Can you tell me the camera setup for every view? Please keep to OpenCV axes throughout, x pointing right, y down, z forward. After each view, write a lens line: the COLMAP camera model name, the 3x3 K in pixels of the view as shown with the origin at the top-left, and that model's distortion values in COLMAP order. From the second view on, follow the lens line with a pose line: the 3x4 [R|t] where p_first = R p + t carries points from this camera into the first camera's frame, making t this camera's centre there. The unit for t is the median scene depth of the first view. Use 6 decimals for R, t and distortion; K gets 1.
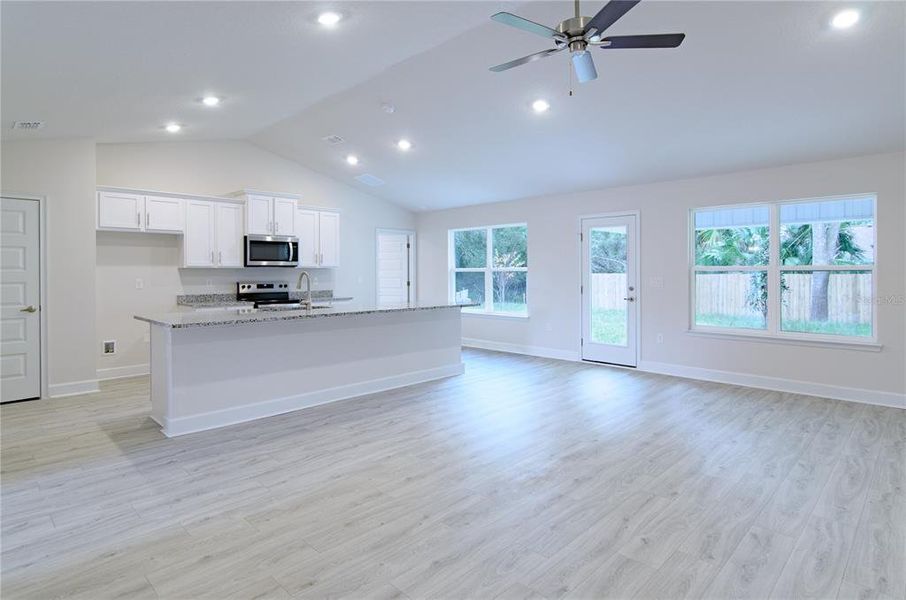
lens RADIAL K [[474.8, 0, 456.3], [0, 474.8, 274.1], [0, 0, 1]] dist [0.002647, 0.000327]
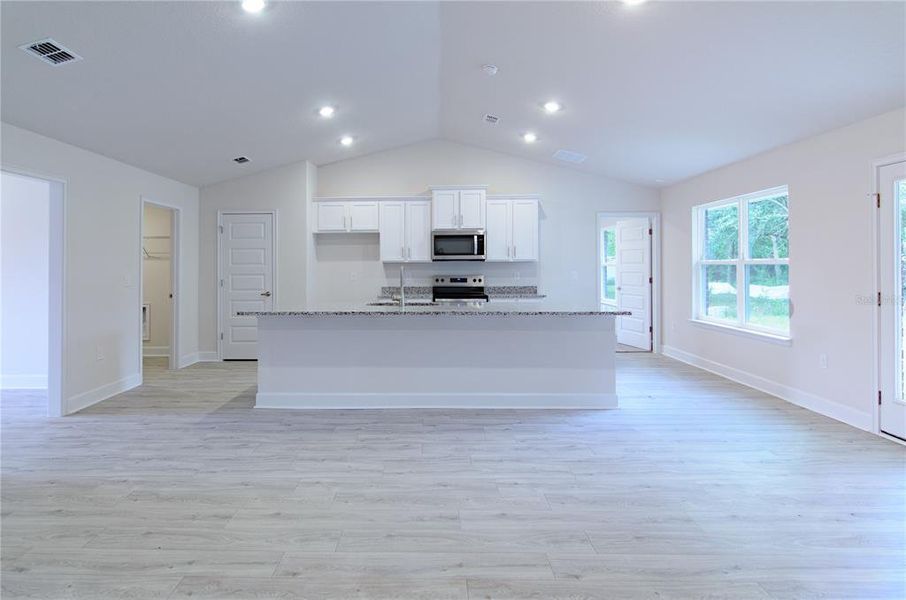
lens RADIAL K [[463.3, 0, 388.7], [0, 463.3, 301.9], [0, 0, 1]] dist [-0.002475, -0.000334]
pose [[0.692324, 0.052979, -0.719639, 0.218720], [-0.000582, 0.997342, 0.072864, -0.000389], [0.721586, -0.050027, 0.690515, 0.225819]]
